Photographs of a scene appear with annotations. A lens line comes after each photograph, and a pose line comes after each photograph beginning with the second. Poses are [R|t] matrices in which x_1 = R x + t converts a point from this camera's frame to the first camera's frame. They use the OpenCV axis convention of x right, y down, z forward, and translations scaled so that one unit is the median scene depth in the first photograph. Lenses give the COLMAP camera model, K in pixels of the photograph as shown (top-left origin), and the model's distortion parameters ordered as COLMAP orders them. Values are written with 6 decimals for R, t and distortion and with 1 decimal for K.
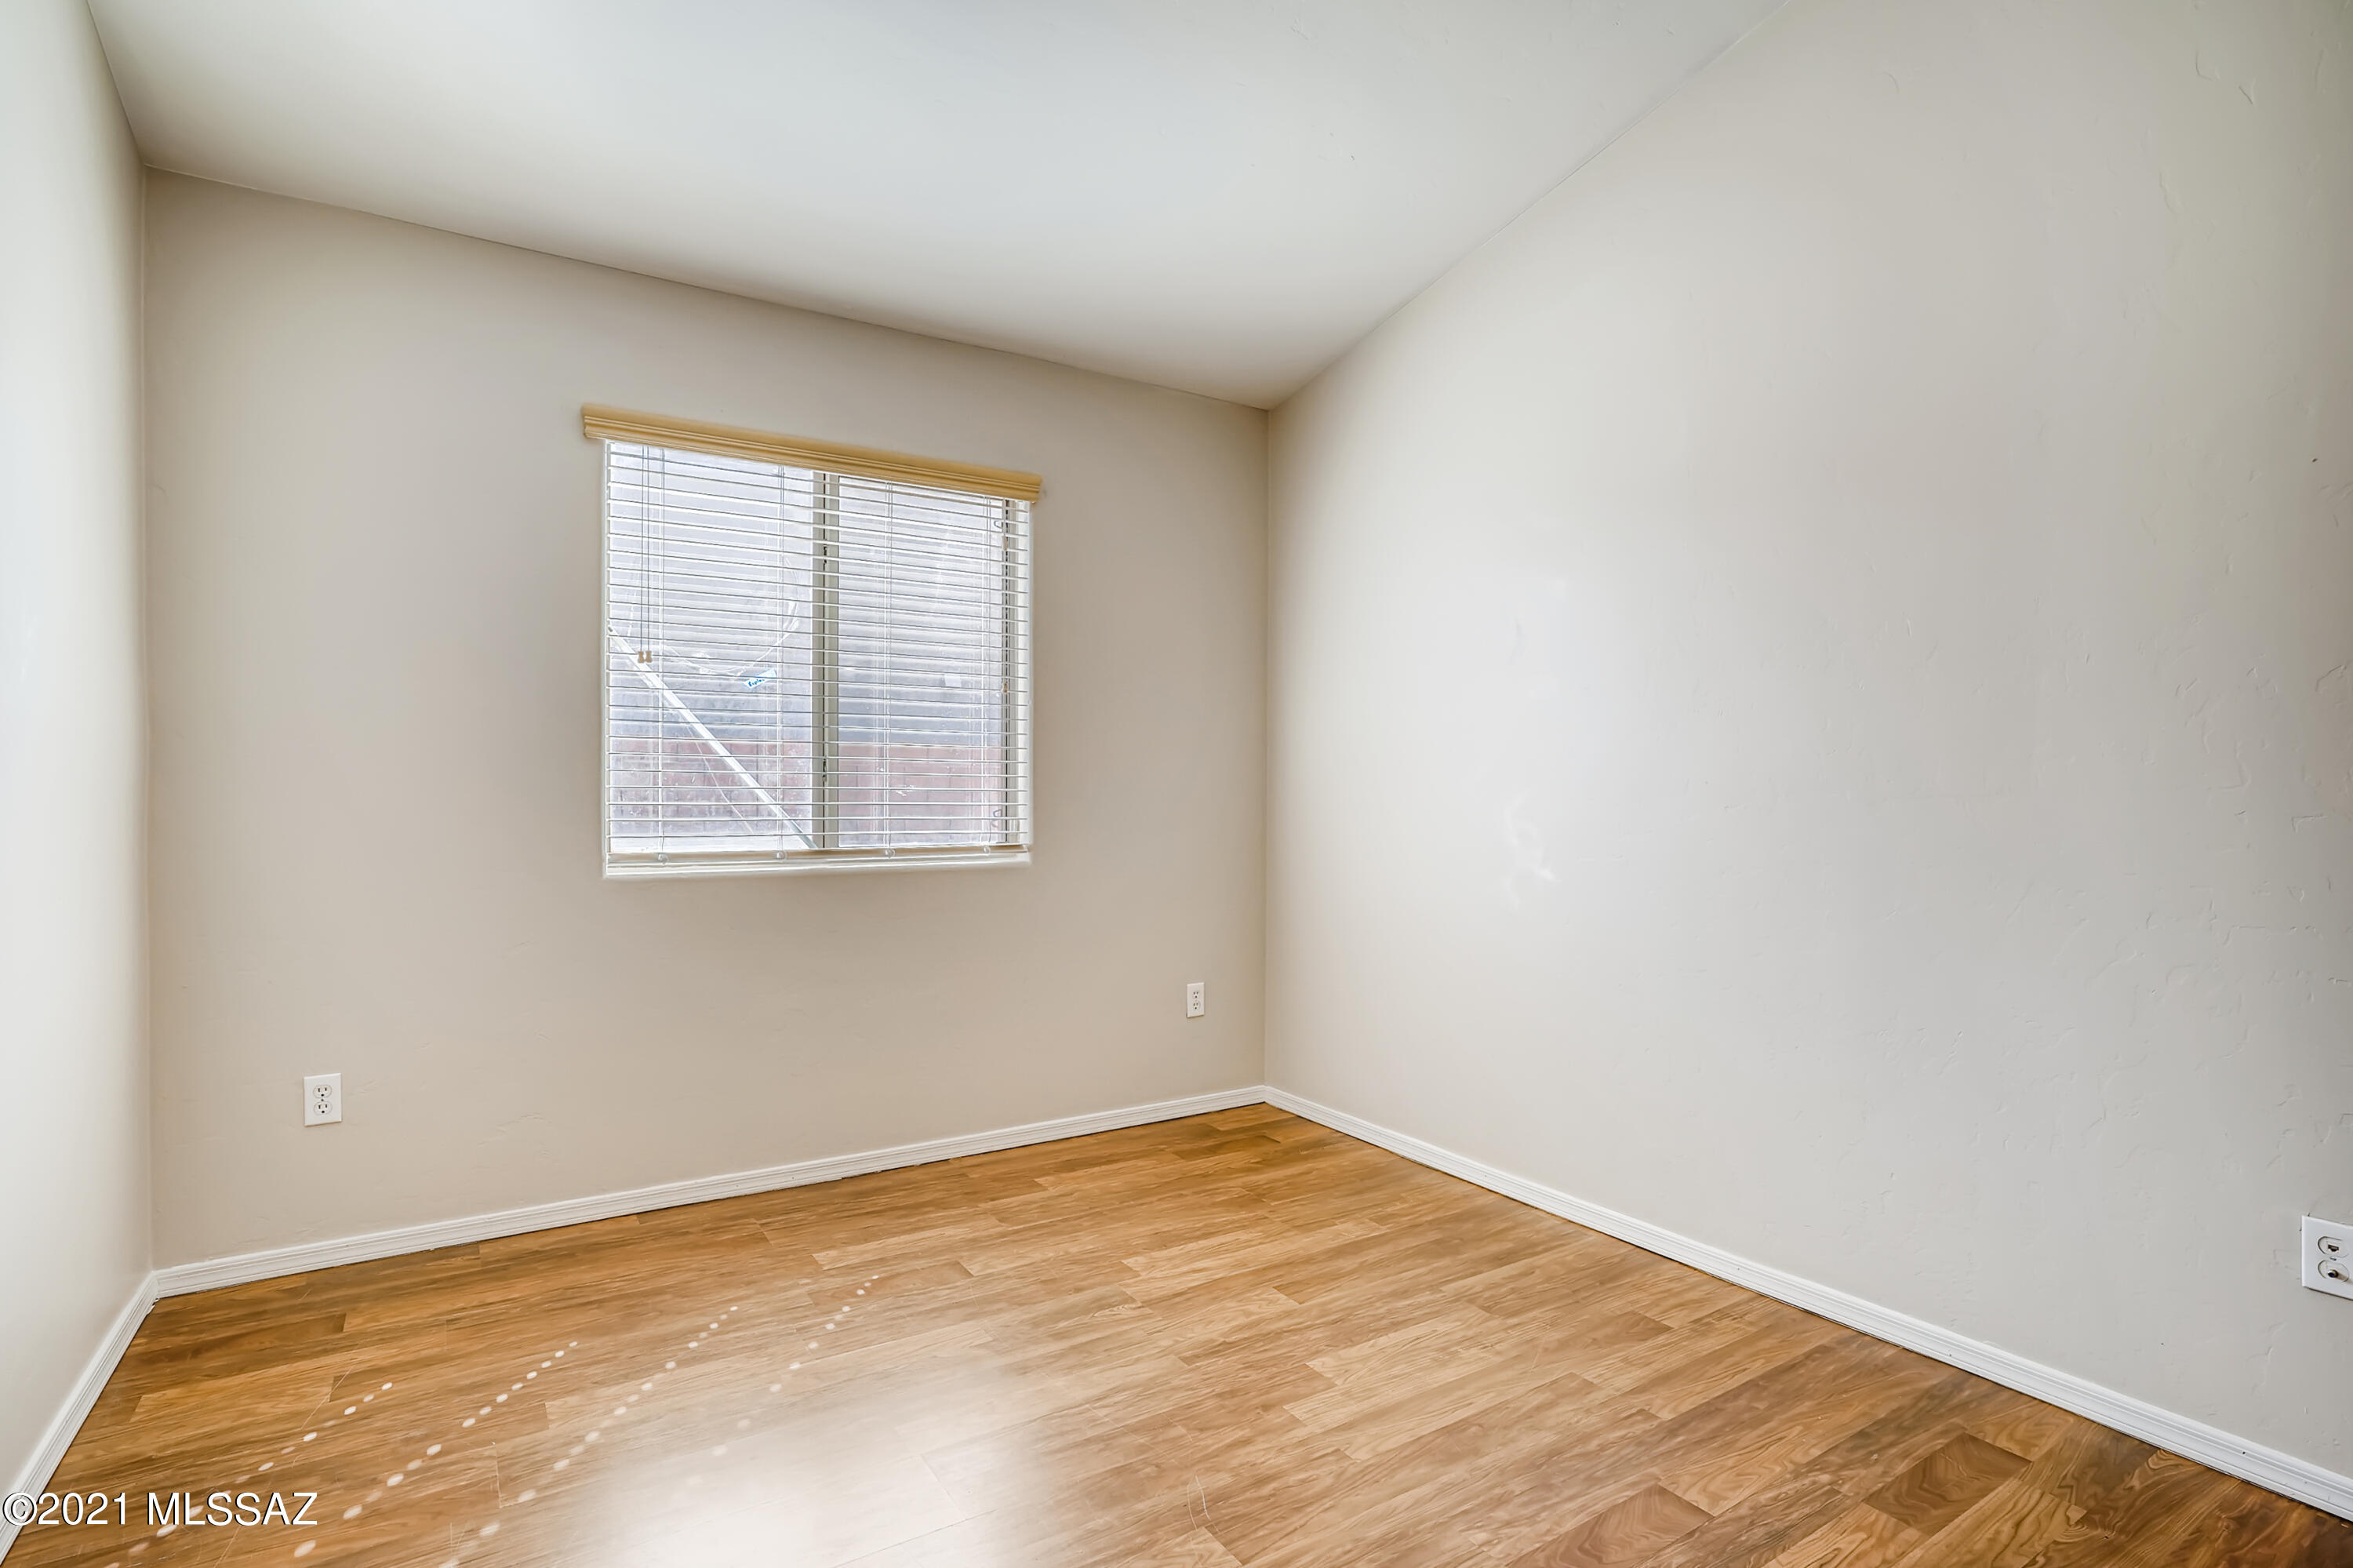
lens RADIAL K [[1153.3, 0, 1187.3], [0, 1153.3, 792.8], [0, 0, 1]] dist [-0.027143, 0.013741]
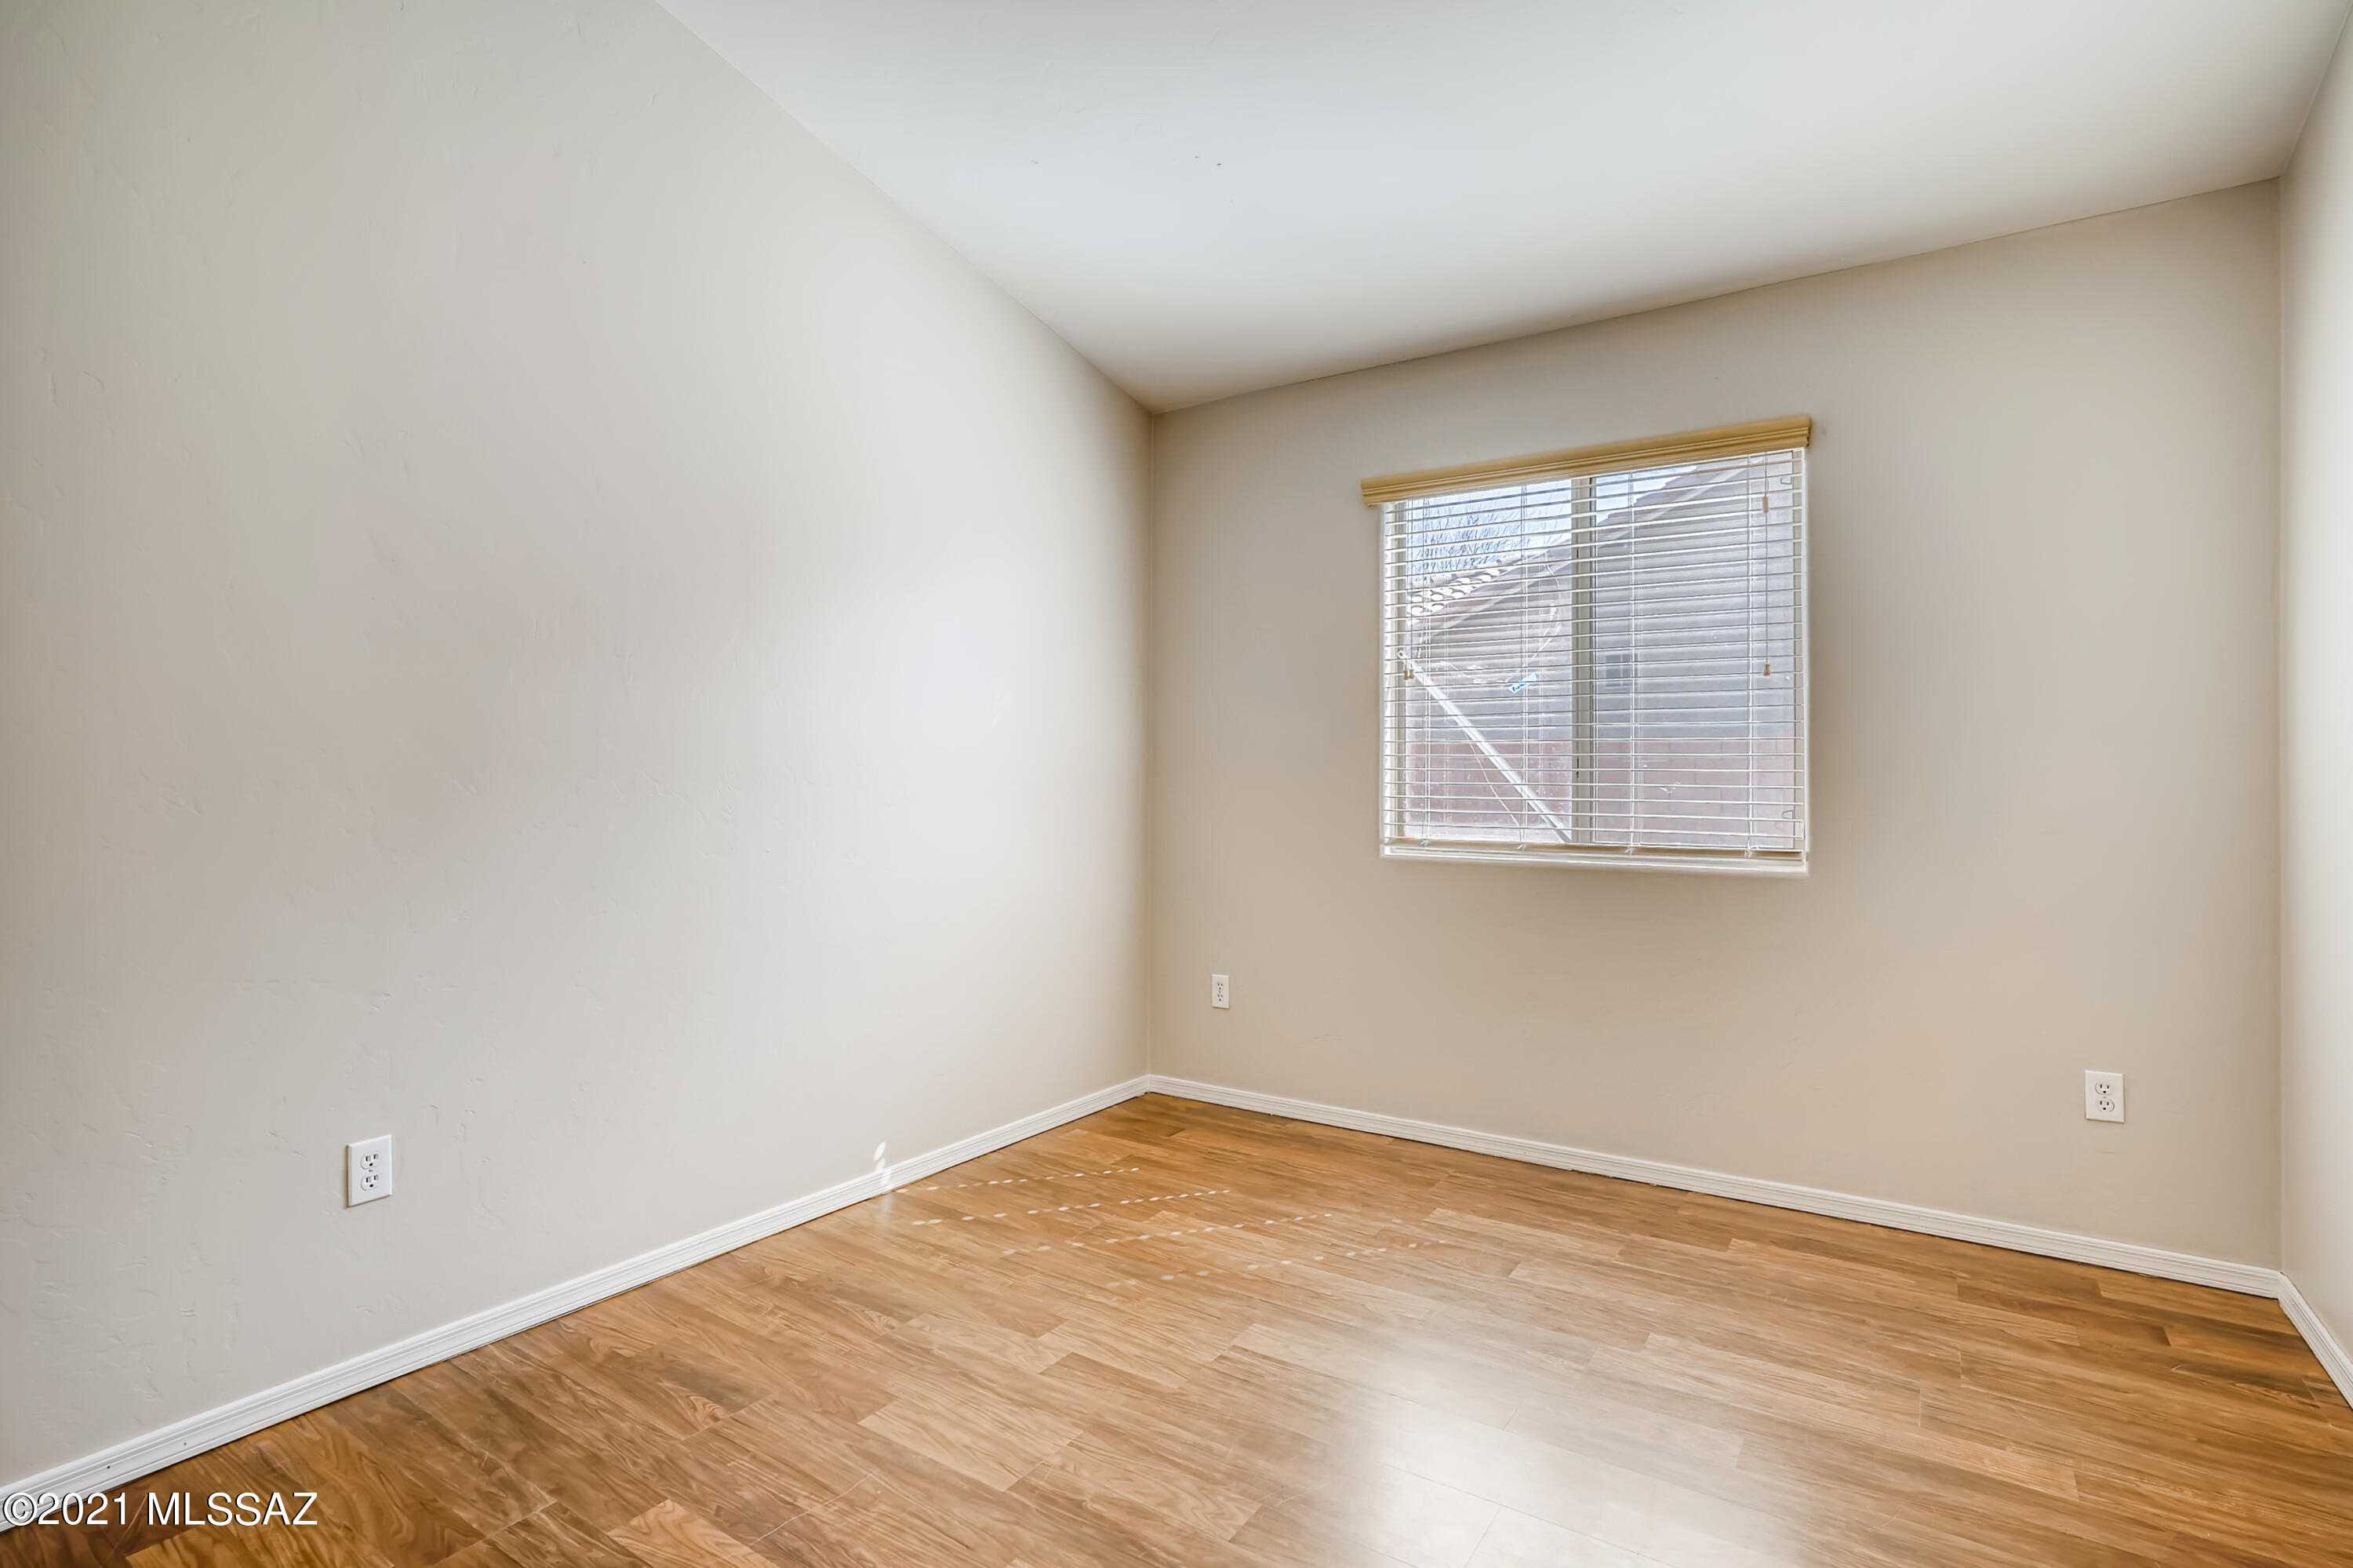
lens RADIAL K [[1153.3, 0, 1175.9], [0, 1153.3, 762.9], [0, 0, 1]] dist [-0.027143, 0.013741]
pose [[0.399184, -0.015938, -0.916732, 0.504631], [-0.007258, 0.999763, -0.020541, 0.000327], [0.916842, 0.014853, 0.398973, 0.277480]]
